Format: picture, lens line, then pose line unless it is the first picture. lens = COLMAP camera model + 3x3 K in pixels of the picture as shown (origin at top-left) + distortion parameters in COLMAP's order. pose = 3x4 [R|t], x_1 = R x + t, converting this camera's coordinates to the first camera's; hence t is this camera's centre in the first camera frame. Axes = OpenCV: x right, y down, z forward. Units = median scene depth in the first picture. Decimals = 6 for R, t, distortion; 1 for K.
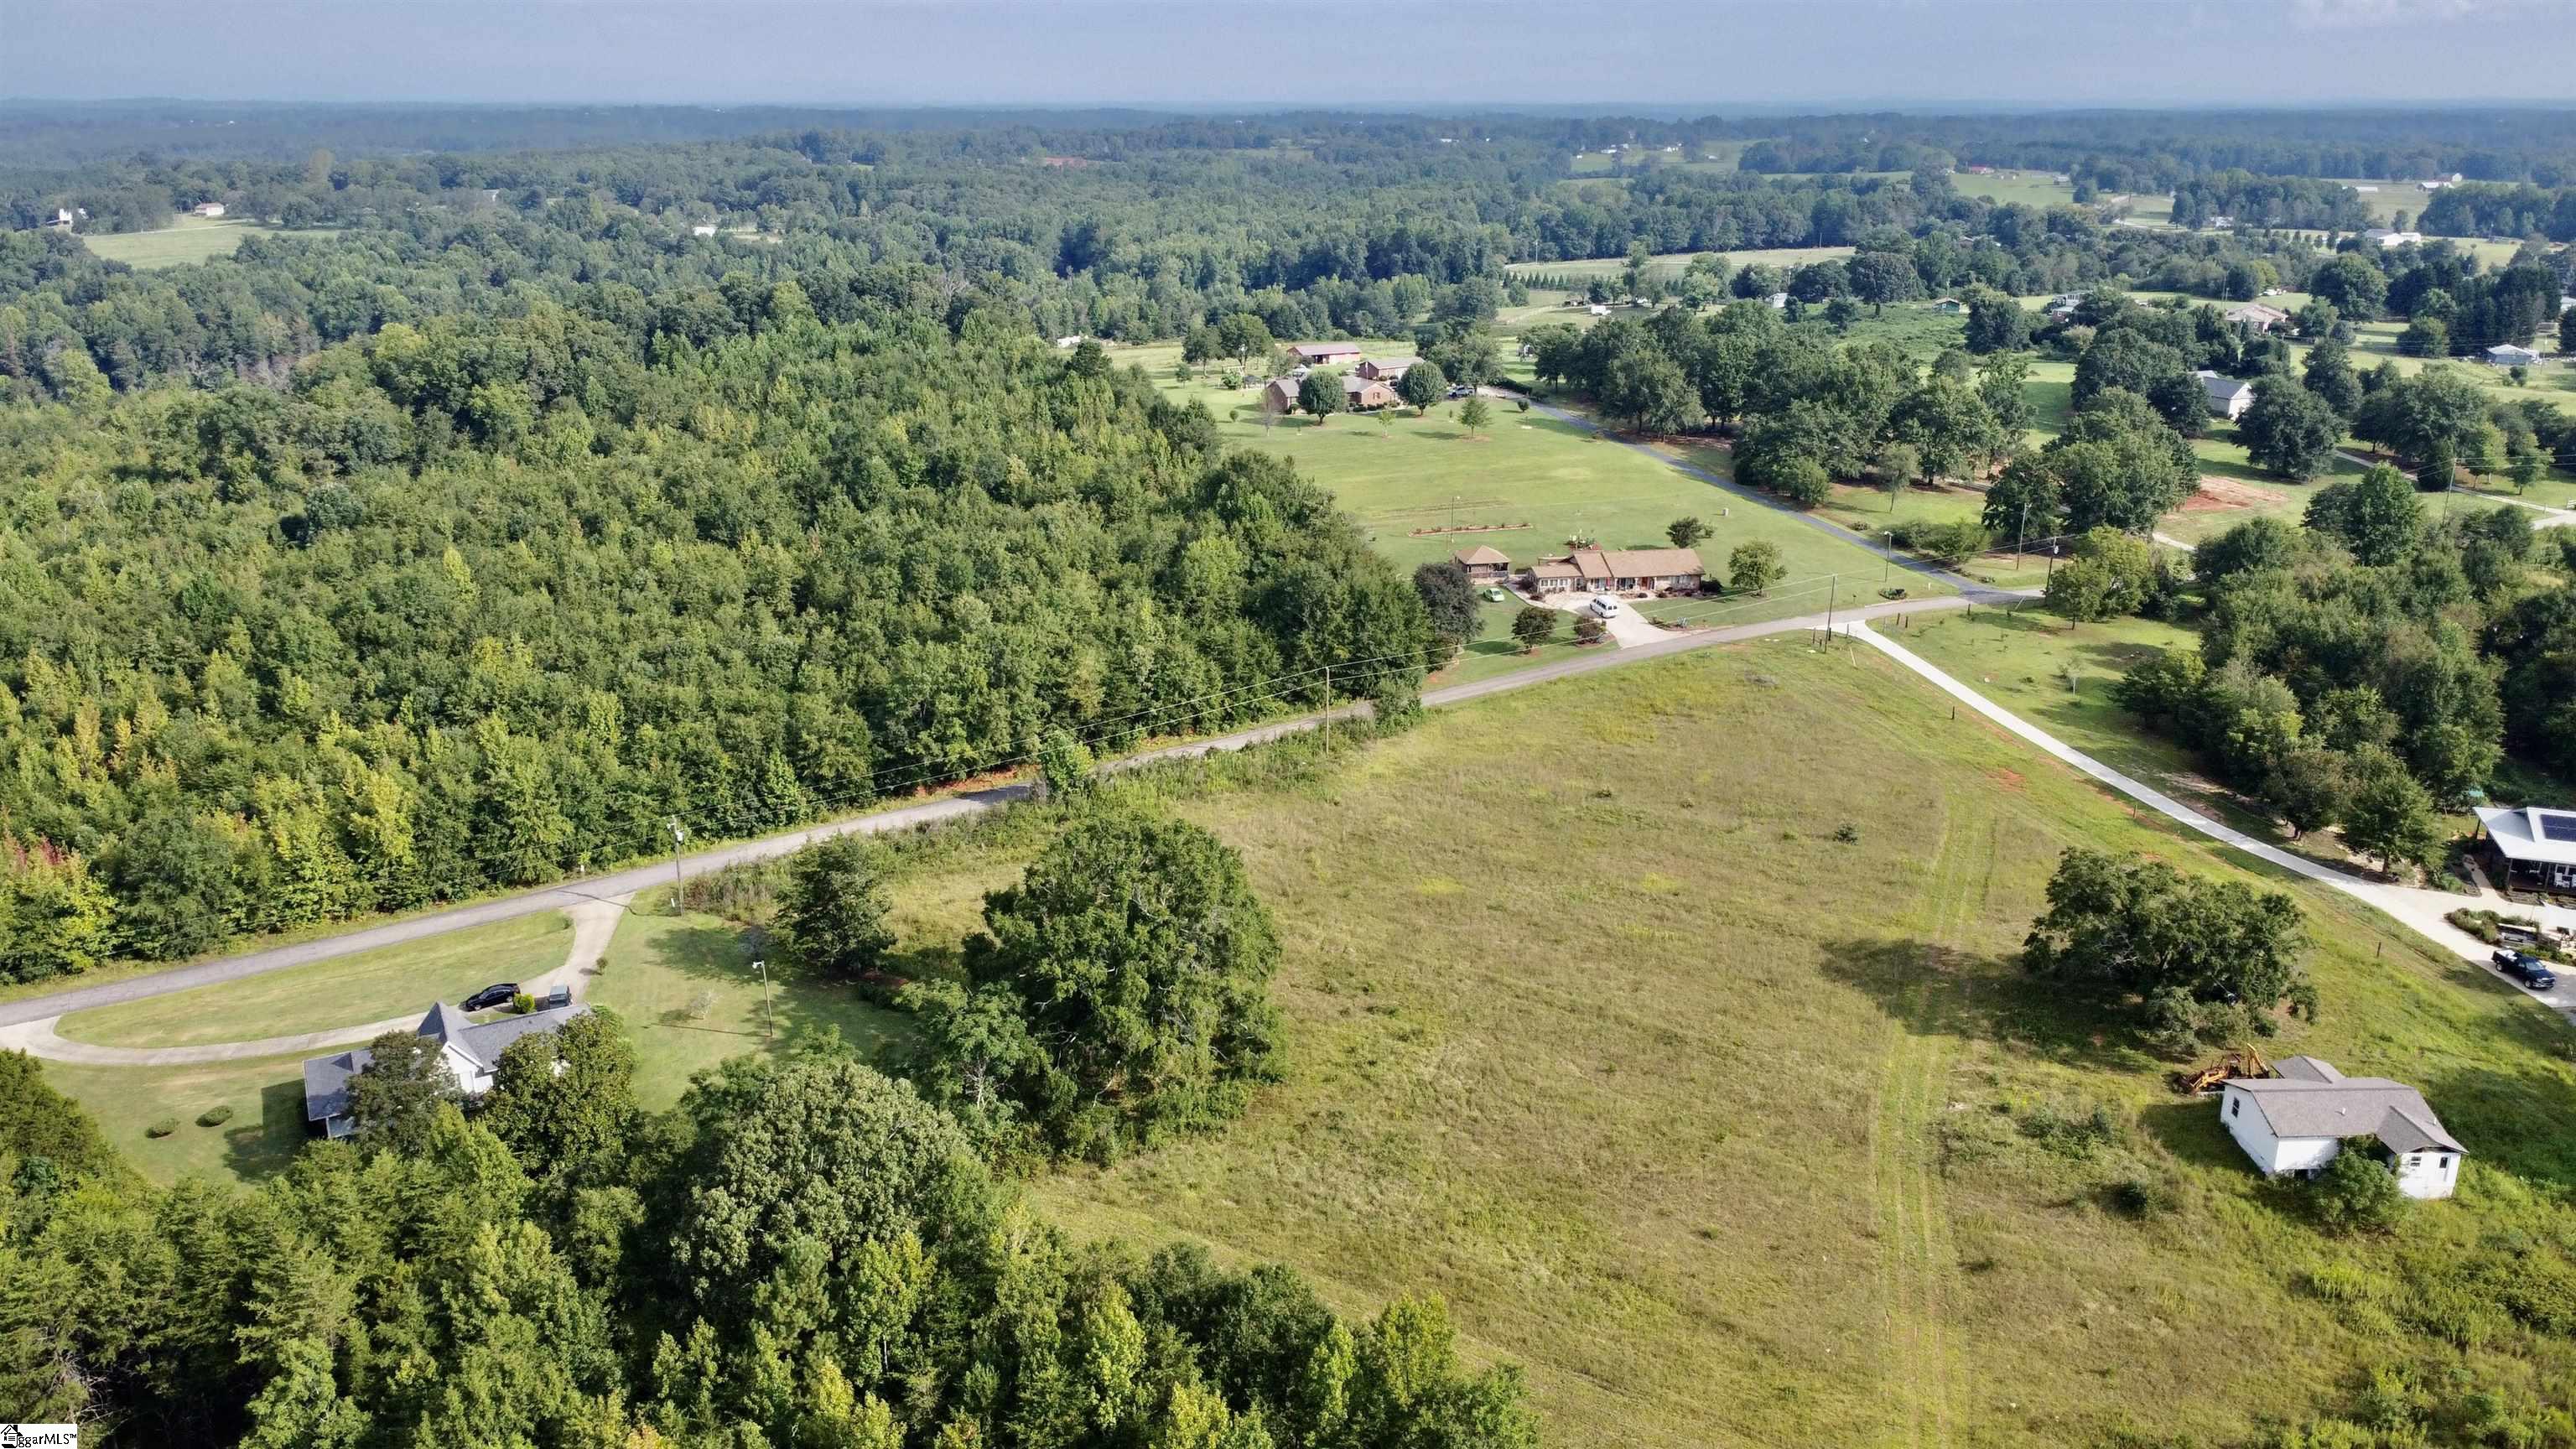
lens RADIAL K [[1947.7, 0, 1286.3], [0, 1947.7, 723.3], [0, 0, 1]] dist [0.001747, 0.010199]
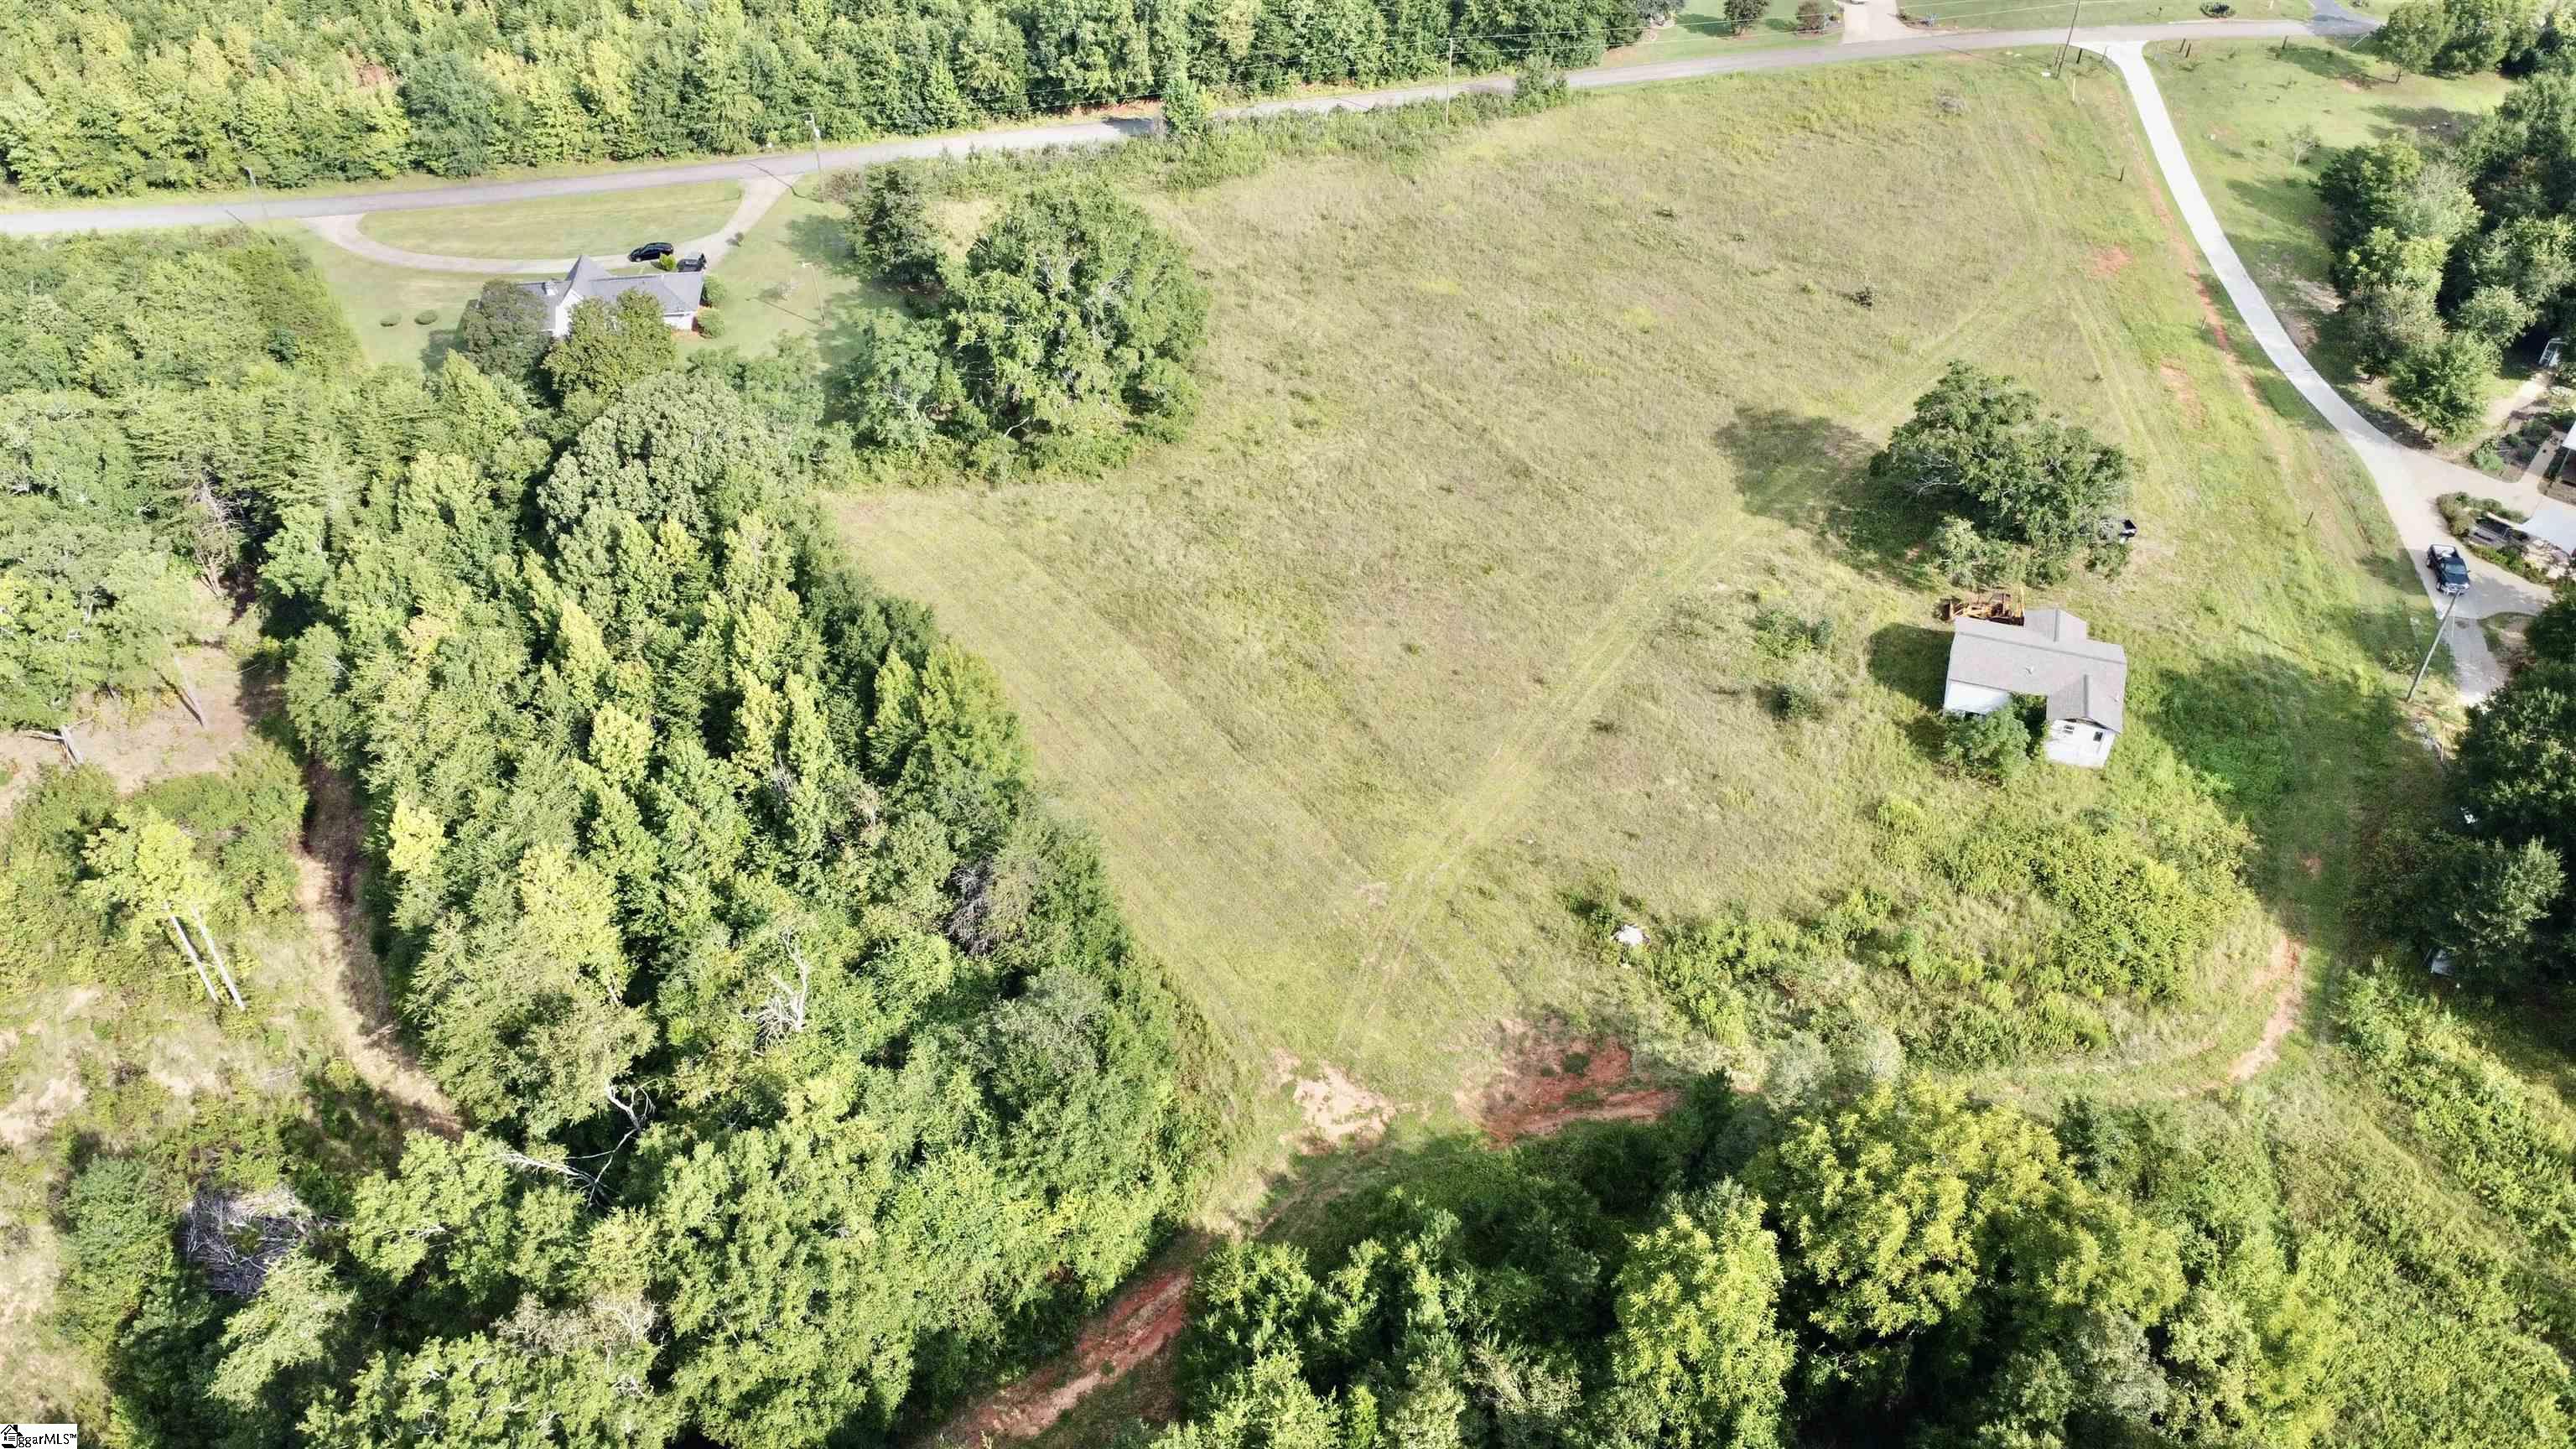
lens RADIAL K [[1947.7, 0, 1291.5], [0, 1947.7, 723.7], [0, 0, 1]] dist [0.001747, 0.010199]
pose [[0.935283, 0.225323, -0.272903, 0.330801], [-0.108529, 0.916583, 0.384834, -0.092044], [0.336850, -0.330311, 0.881718, -0.035994]]
